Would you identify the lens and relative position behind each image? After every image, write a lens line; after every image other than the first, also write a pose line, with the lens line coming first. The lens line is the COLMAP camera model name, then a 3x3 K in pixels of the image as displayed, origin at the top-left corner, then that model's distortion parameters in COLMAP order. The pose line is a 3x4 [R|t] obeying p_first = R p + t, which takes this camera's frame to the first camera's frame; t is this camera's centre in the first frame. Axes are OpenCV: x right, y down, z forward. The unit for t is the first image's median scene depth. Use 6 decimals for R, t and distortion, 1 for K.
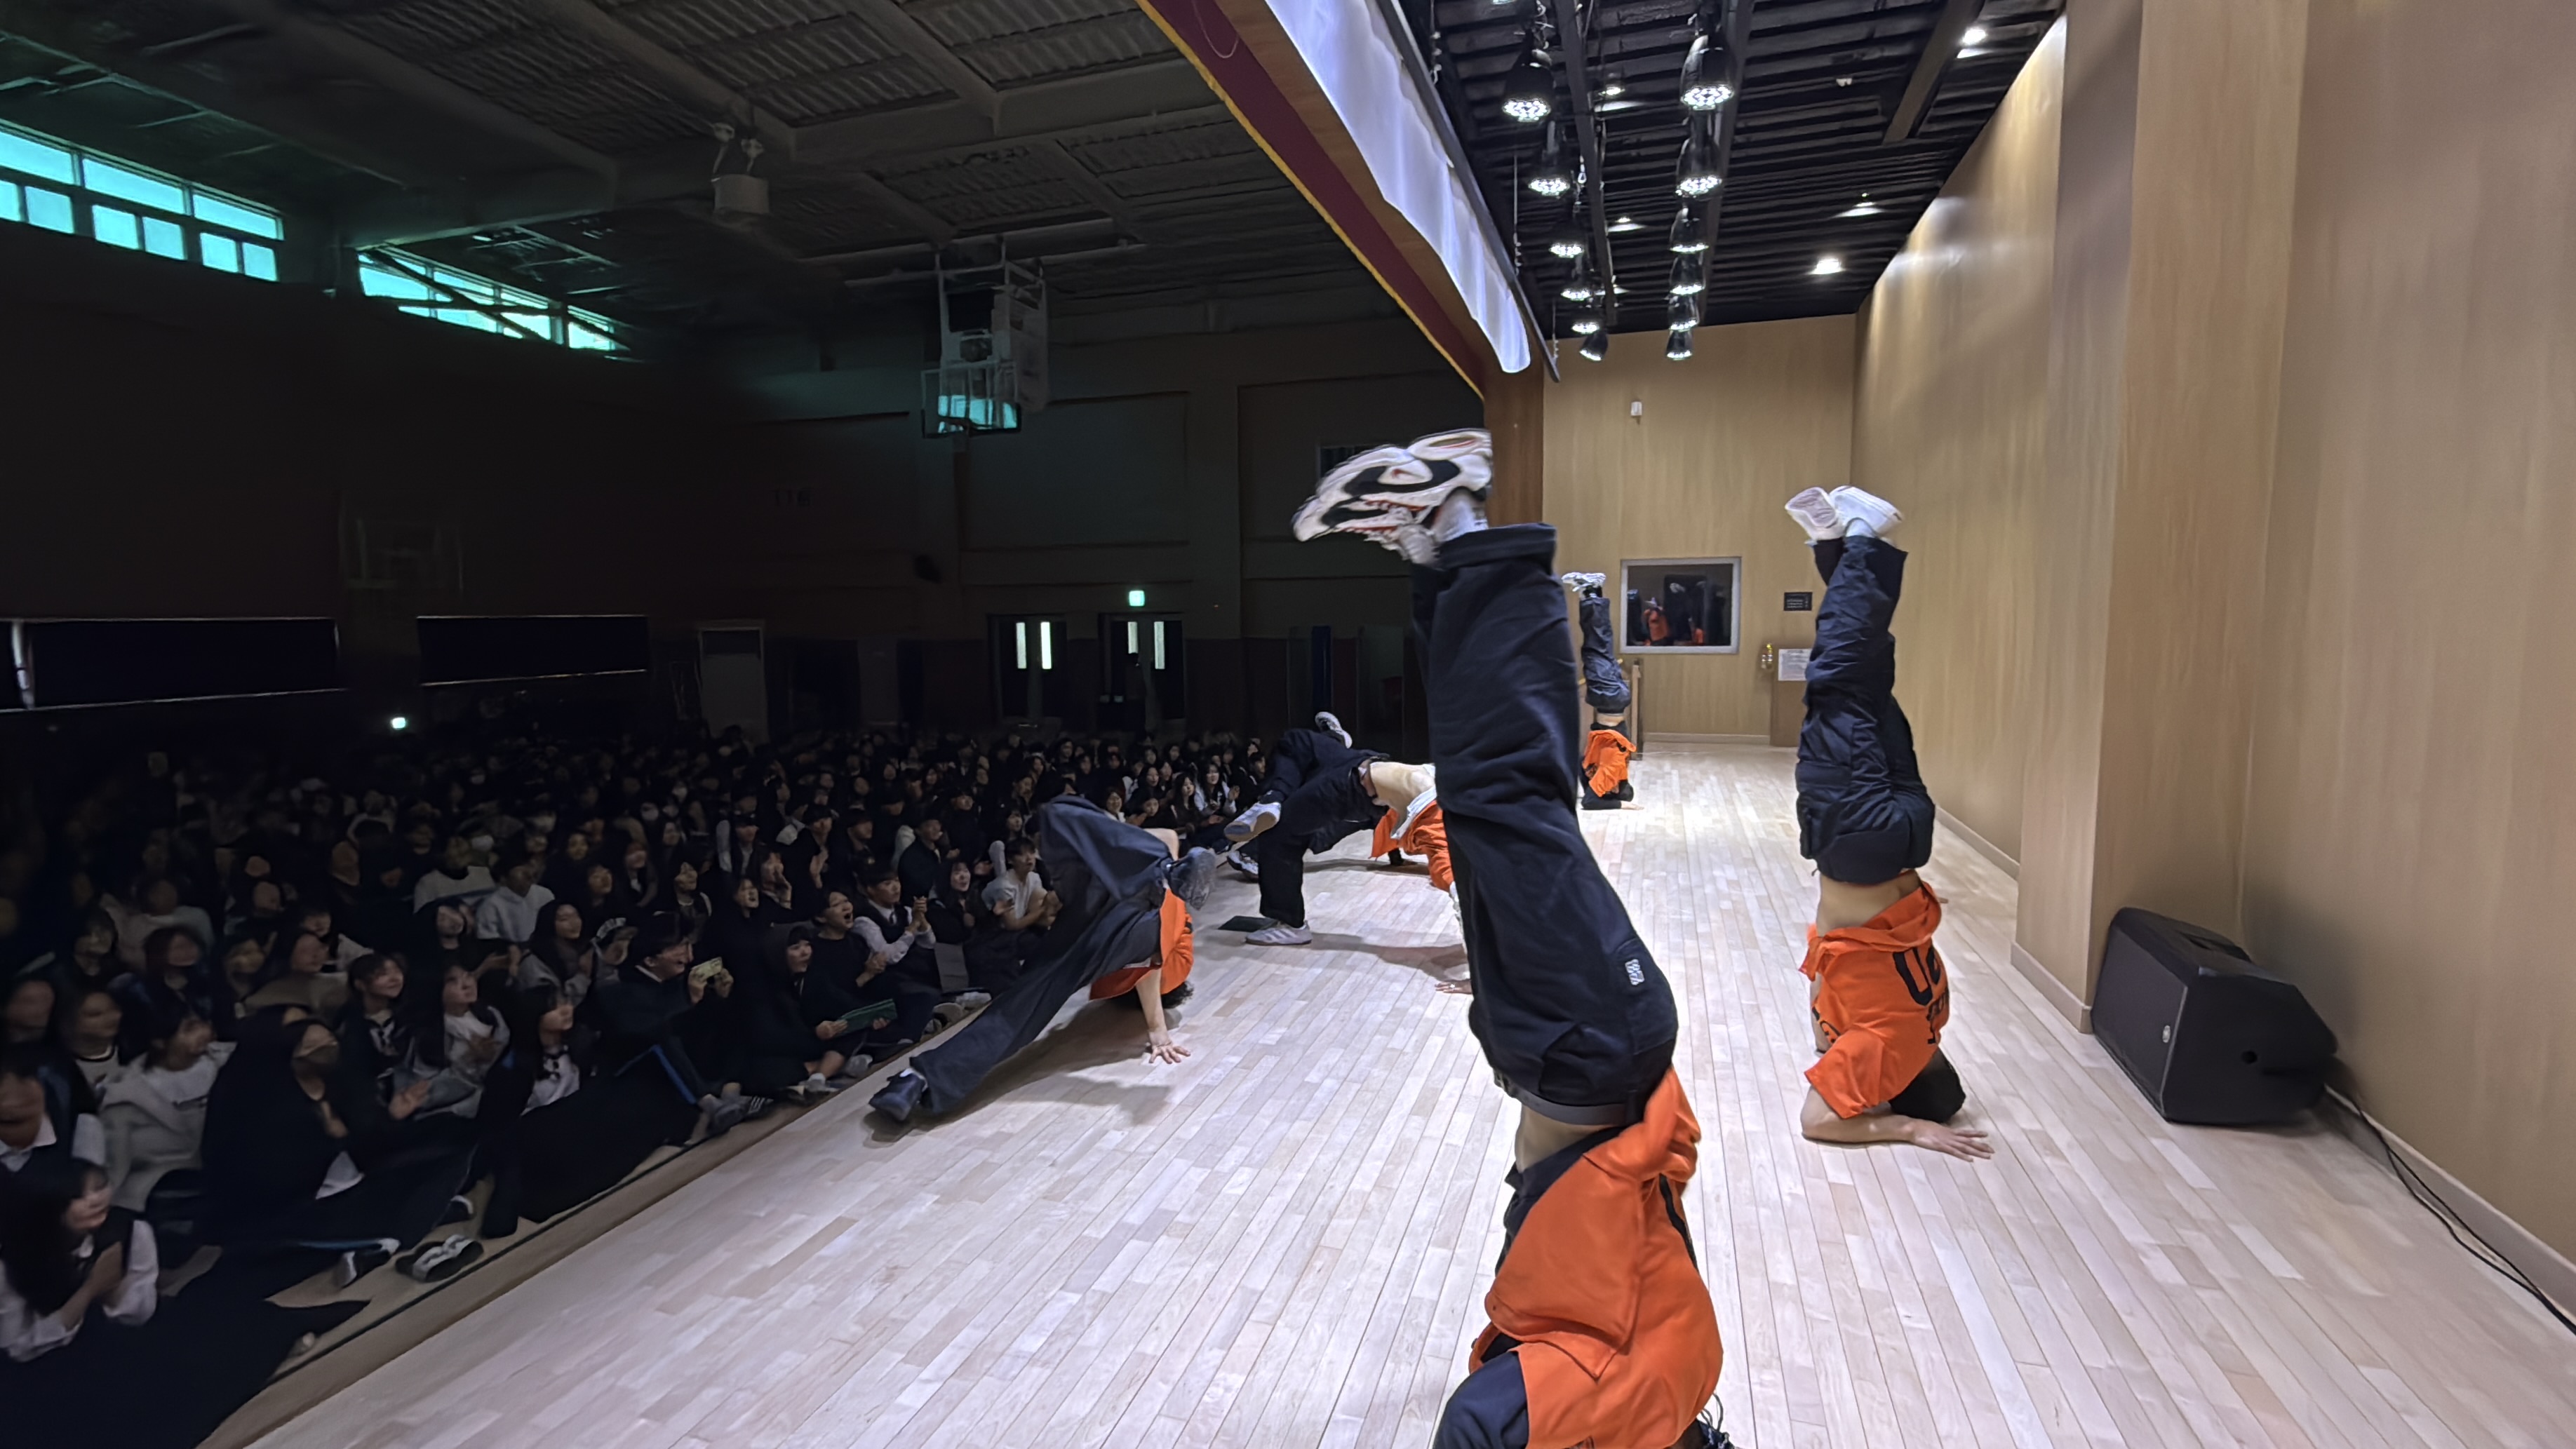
lens RADIAL K [[1107.0, 0, 1288.0], [0, 1107.0, 724.5], [0, 0, 1]] dist [0.000980, 0.000667]
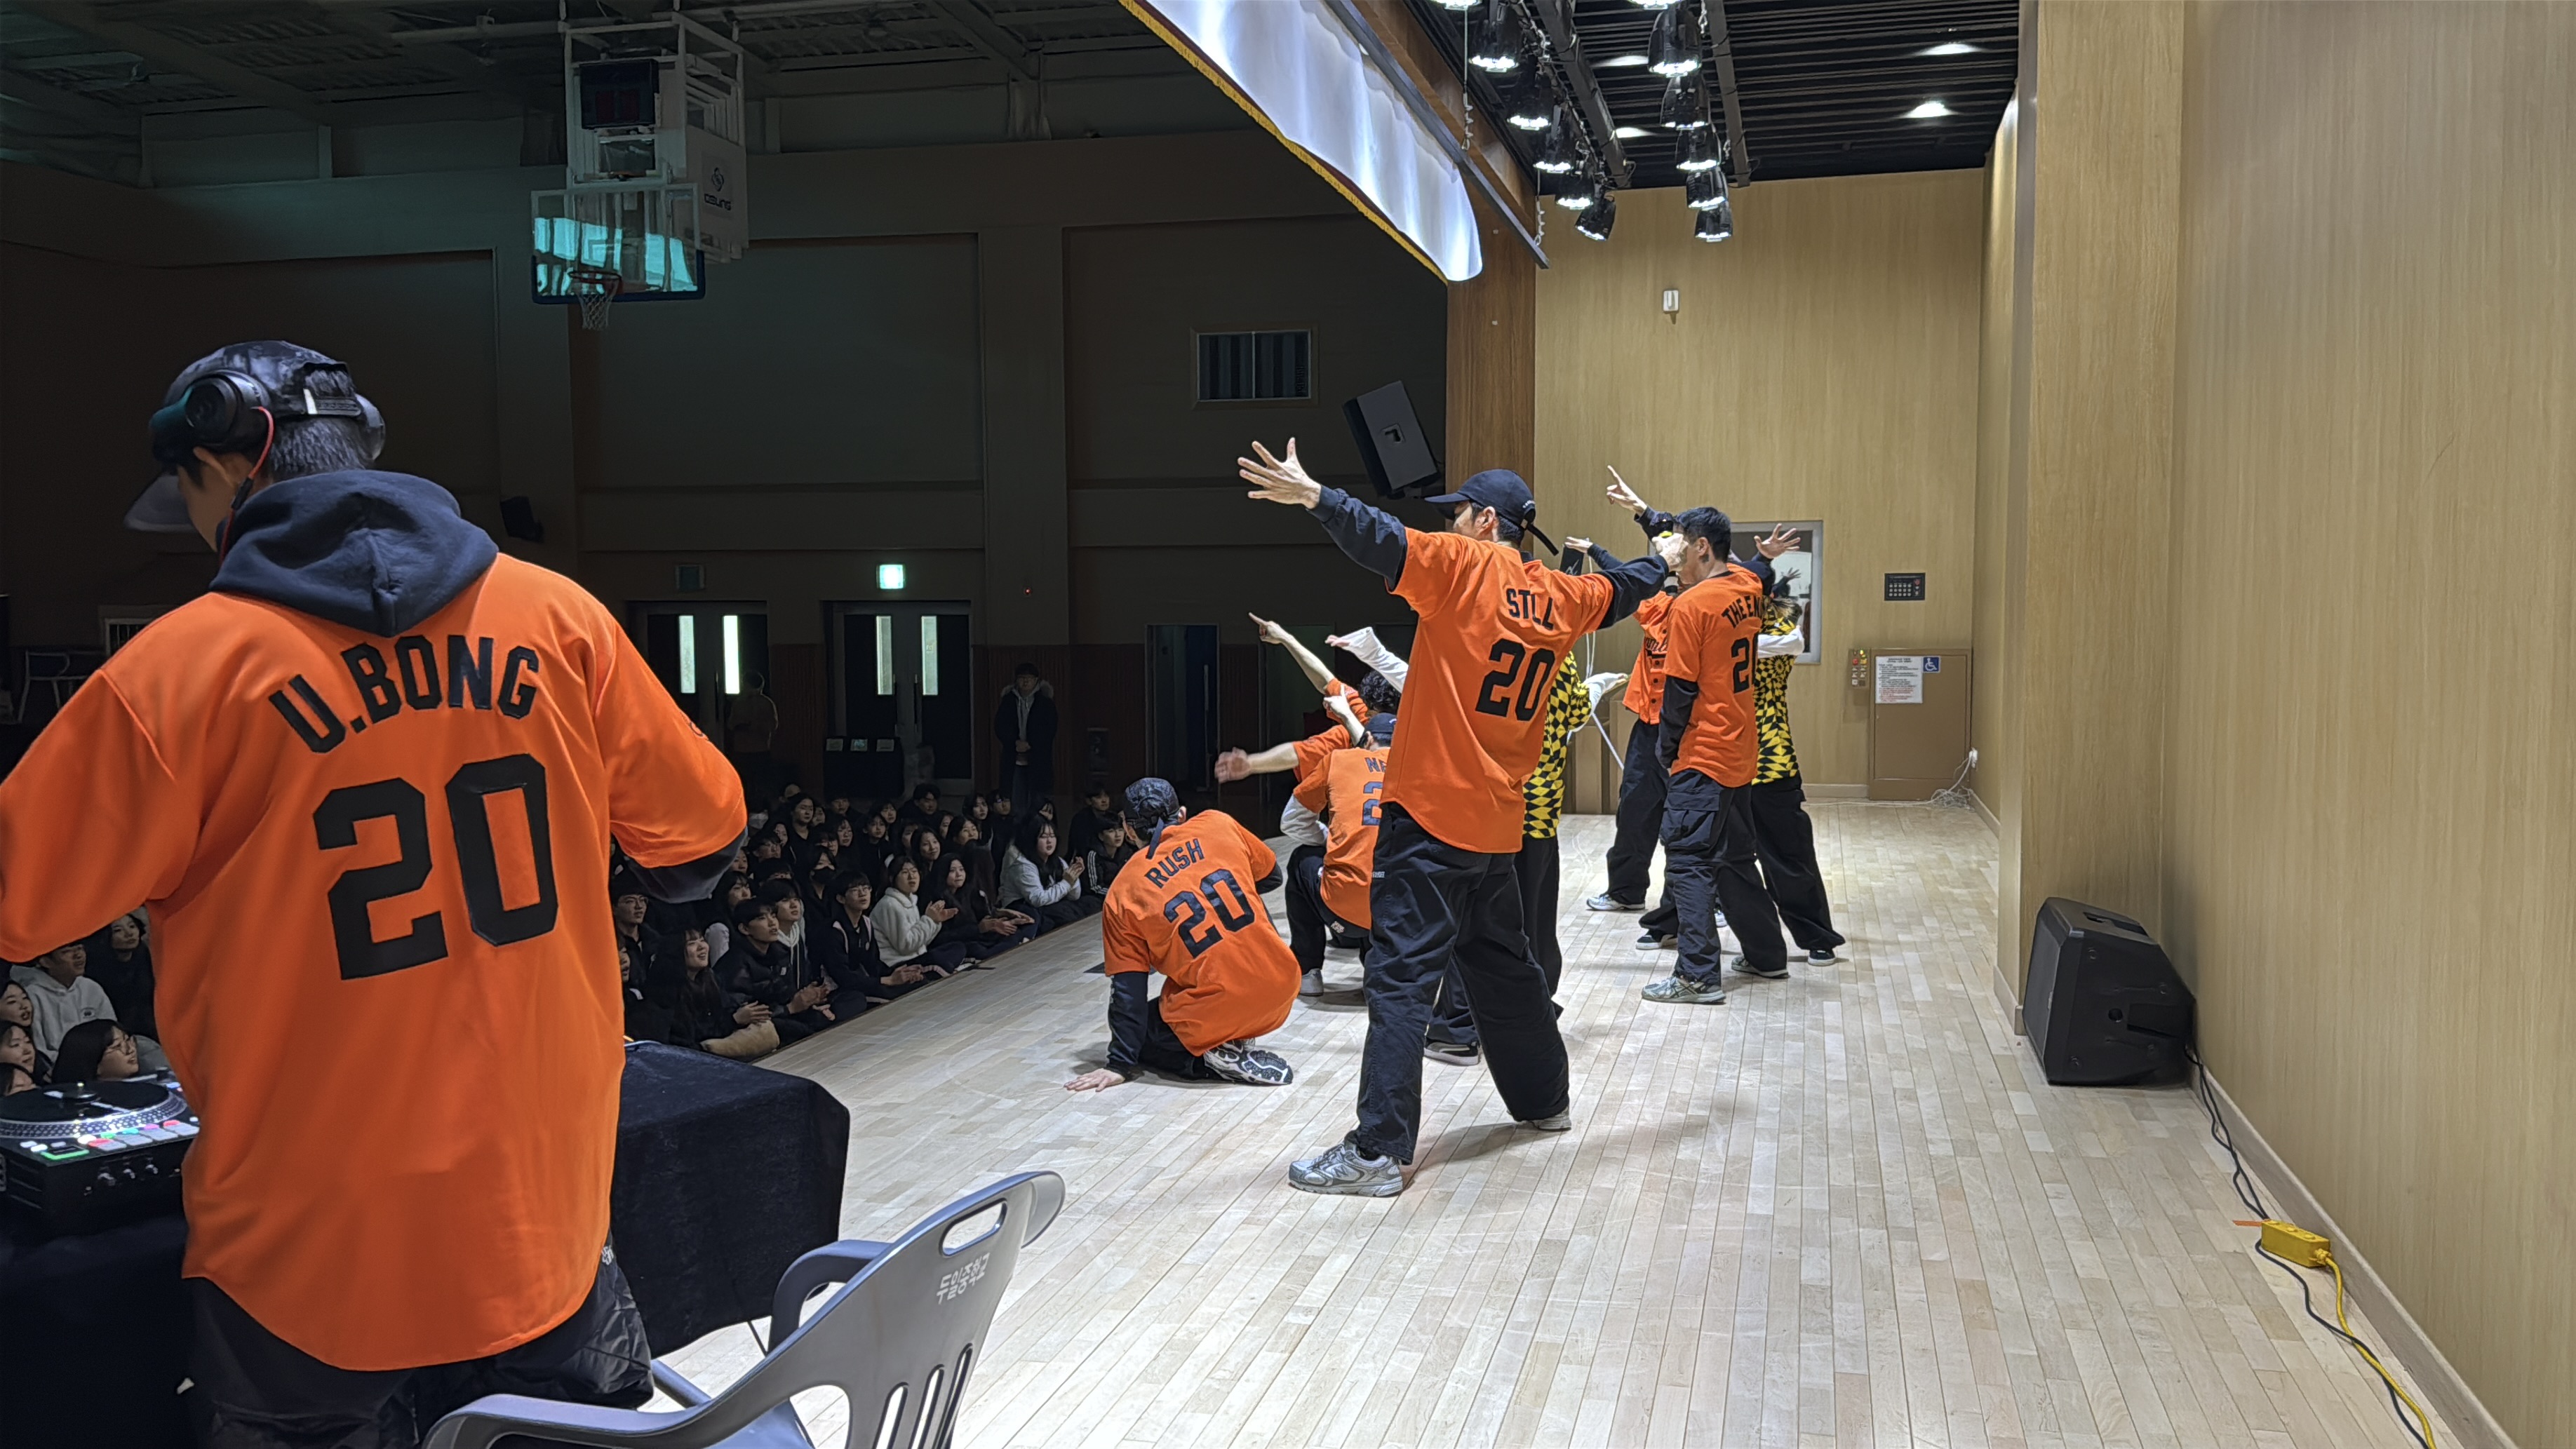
lens RADIAL K [[2017.8, 0, 1288.0], [0, 2017.8, 724.5], [0, 0, 1]] dist [0.155045, -0.000041]
pose [[0.997181, 0.003566, 0.074954, -0.006256], [-0.000309, 0.999057, -0.043412, 0.015852], [-0.075038, 0.043267, 0.996242, -0.125509]]
